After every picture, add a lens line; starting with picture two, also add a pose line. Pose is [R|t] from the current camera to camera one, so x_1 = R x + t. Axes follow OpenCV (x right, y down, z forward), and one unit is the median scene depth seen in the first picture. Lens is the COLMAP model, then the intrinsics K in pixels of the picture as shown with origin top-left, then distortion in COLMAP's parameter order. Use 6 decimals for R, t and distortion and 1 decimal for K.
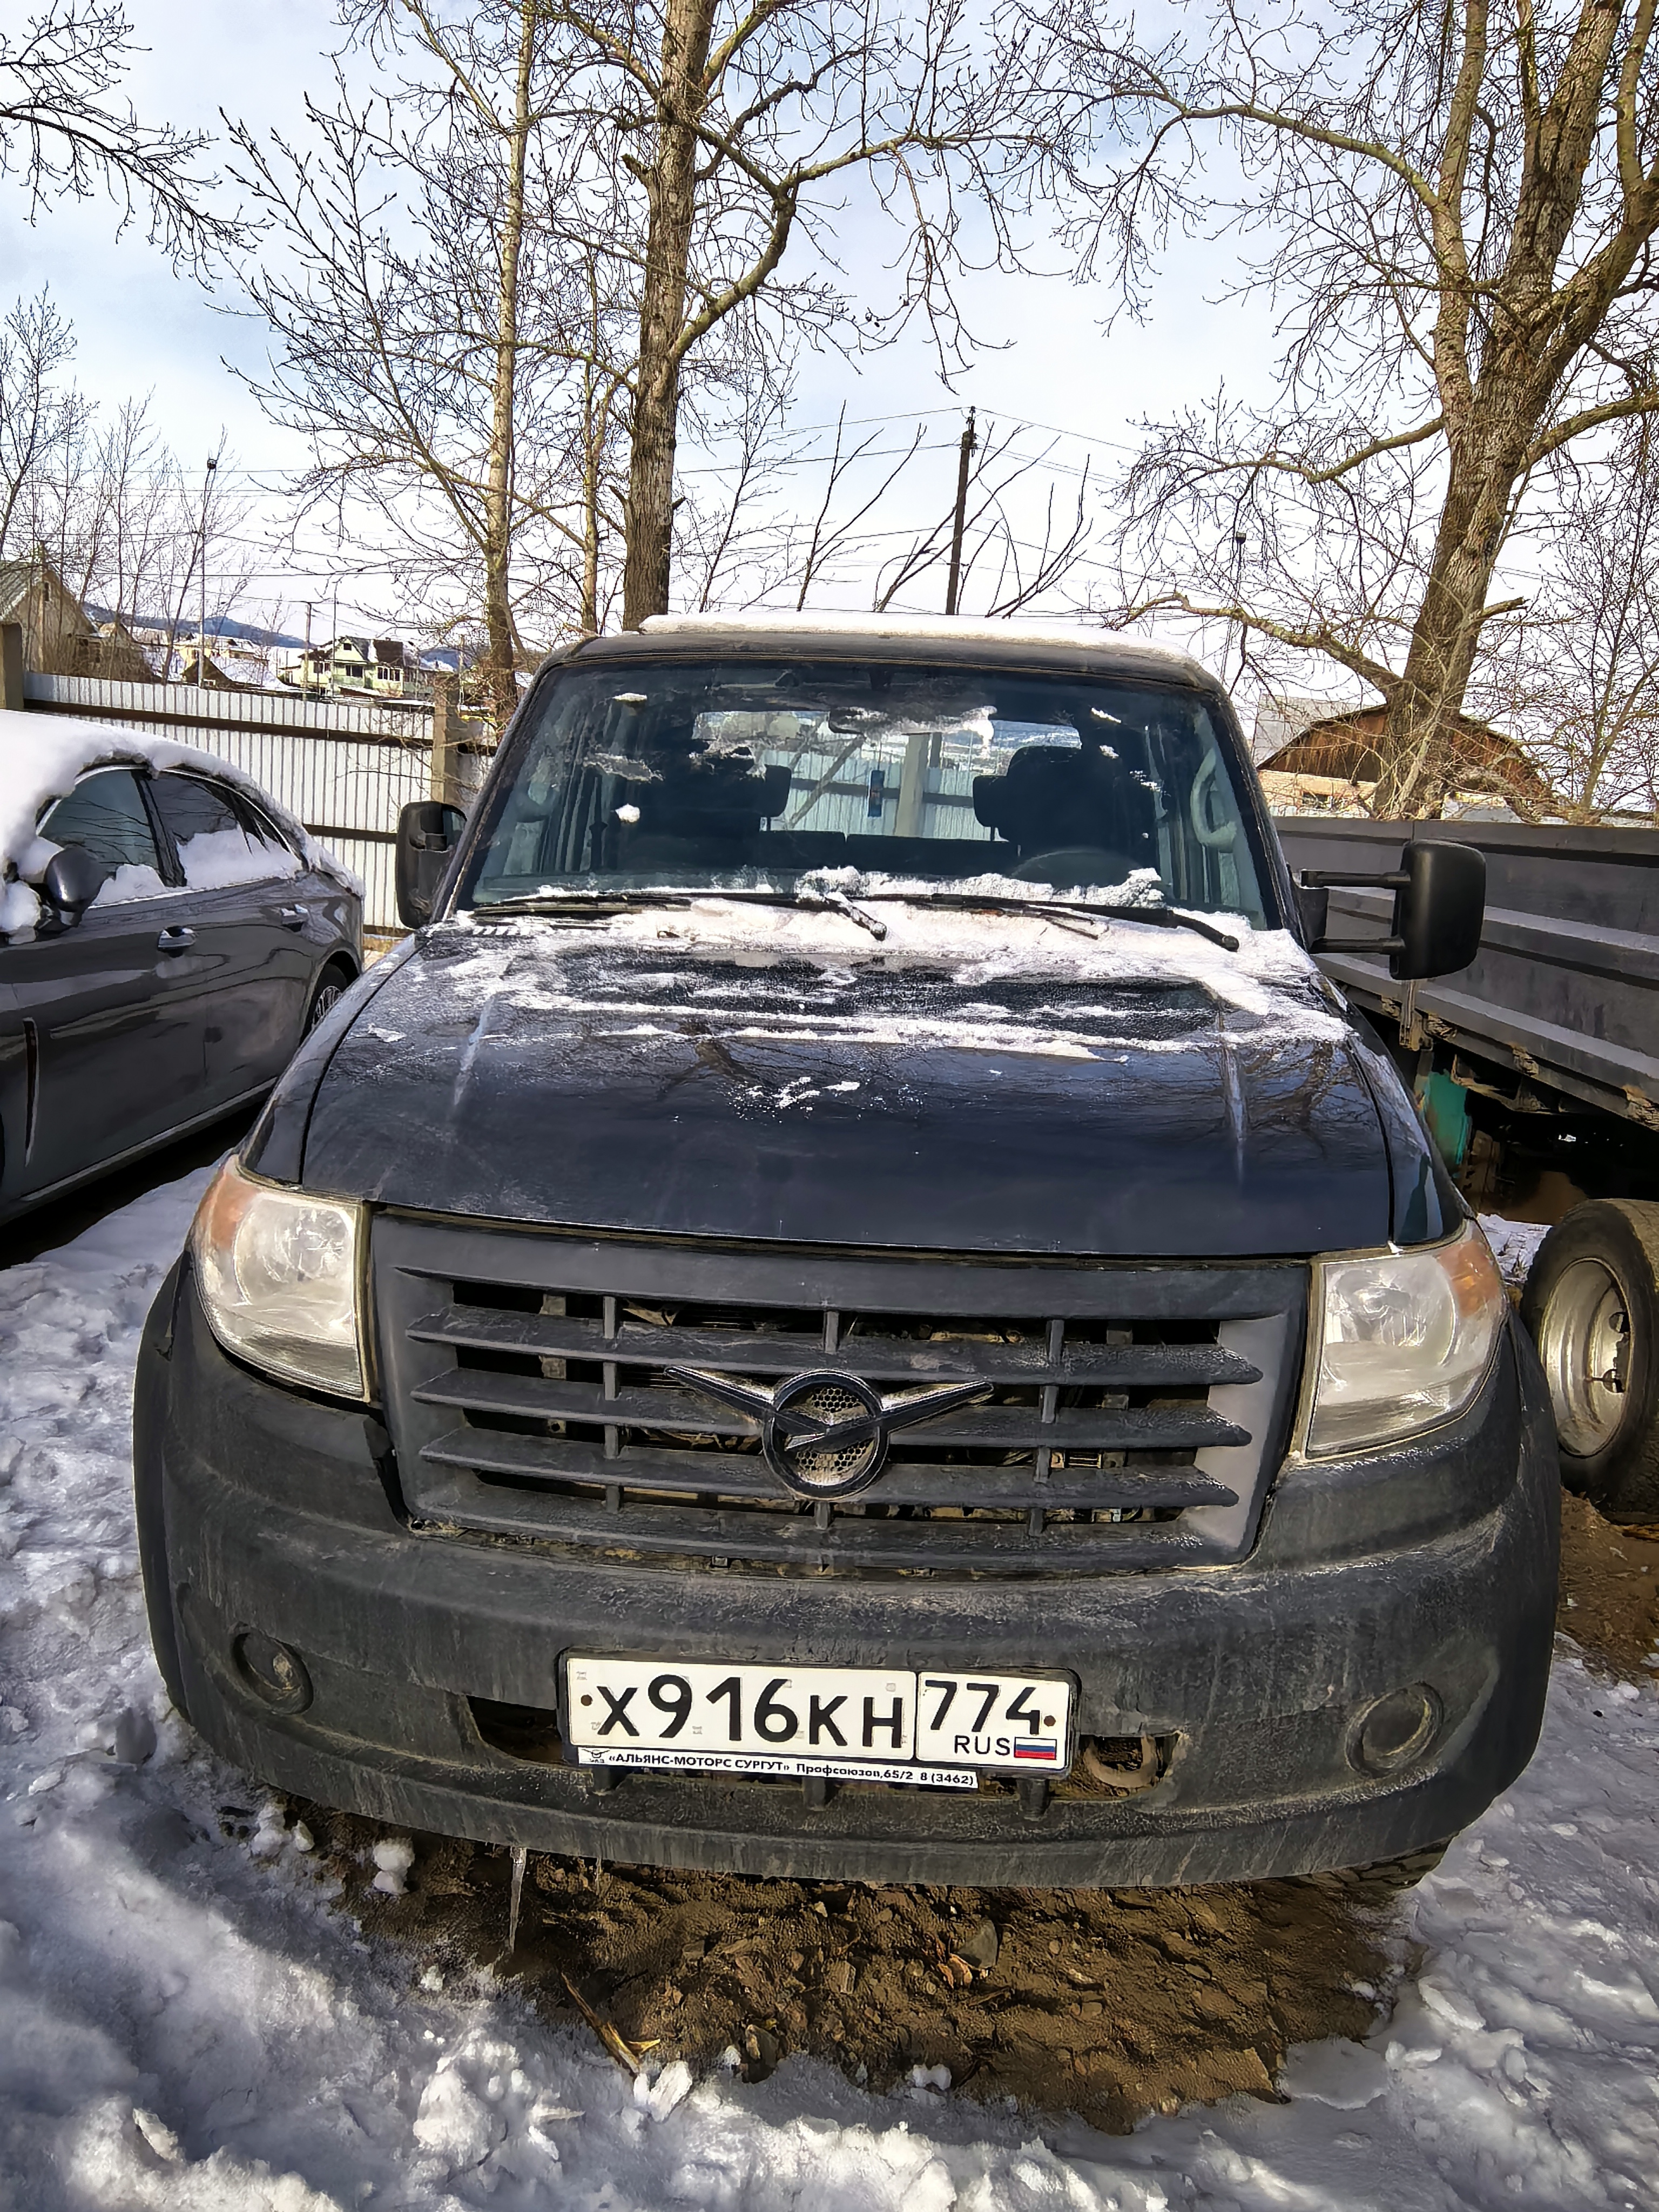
lens RADIAL K [[1584.6, 0, 829.5], [0, 1584.6, 1106.0], [0, 0, 1]] dist [-0.030400, 0.036499]
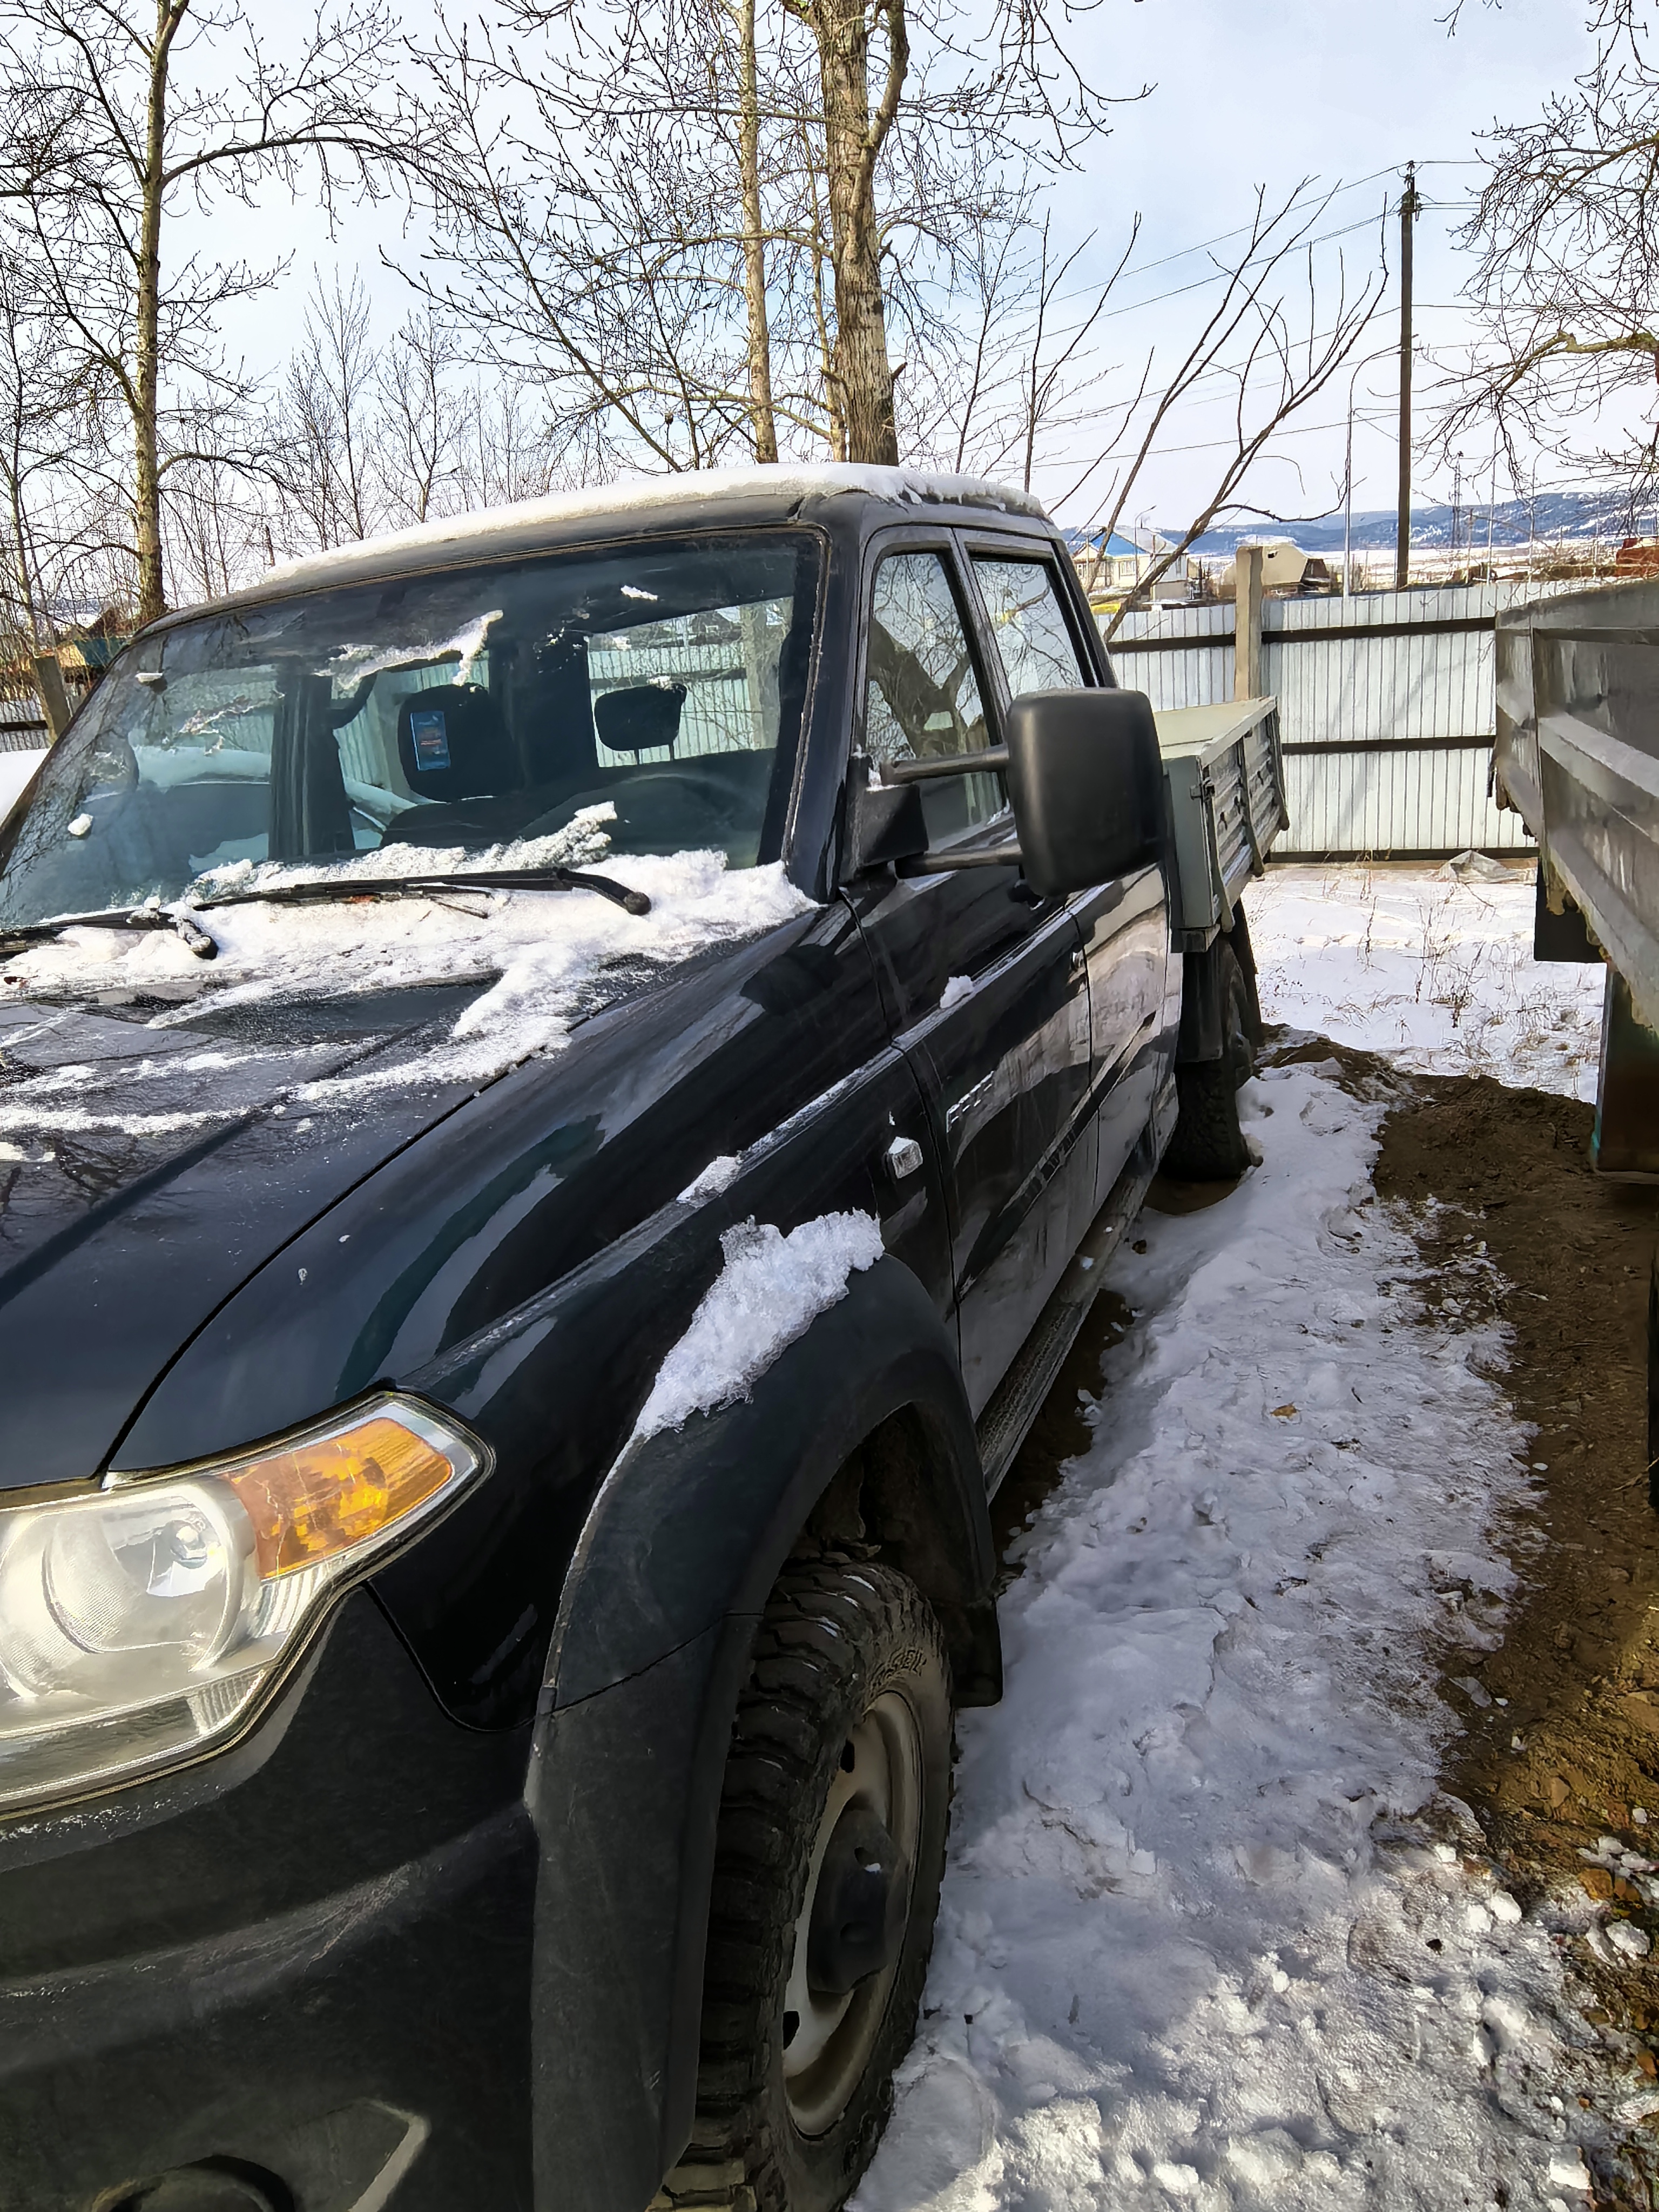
lens RADIAL K [[1584.6, 0, 829.5], [0, 1584.6, 1106.0], [0, 0, 1]] dist [-0.030400, 0.036499]
pose [[0.938728, -0.078795, -0.335532, 0.539912], [0.103012, 0.993160, 0.054972, -0.039964], [0.328905, -0.086167, 0.940424, 0.329607]]
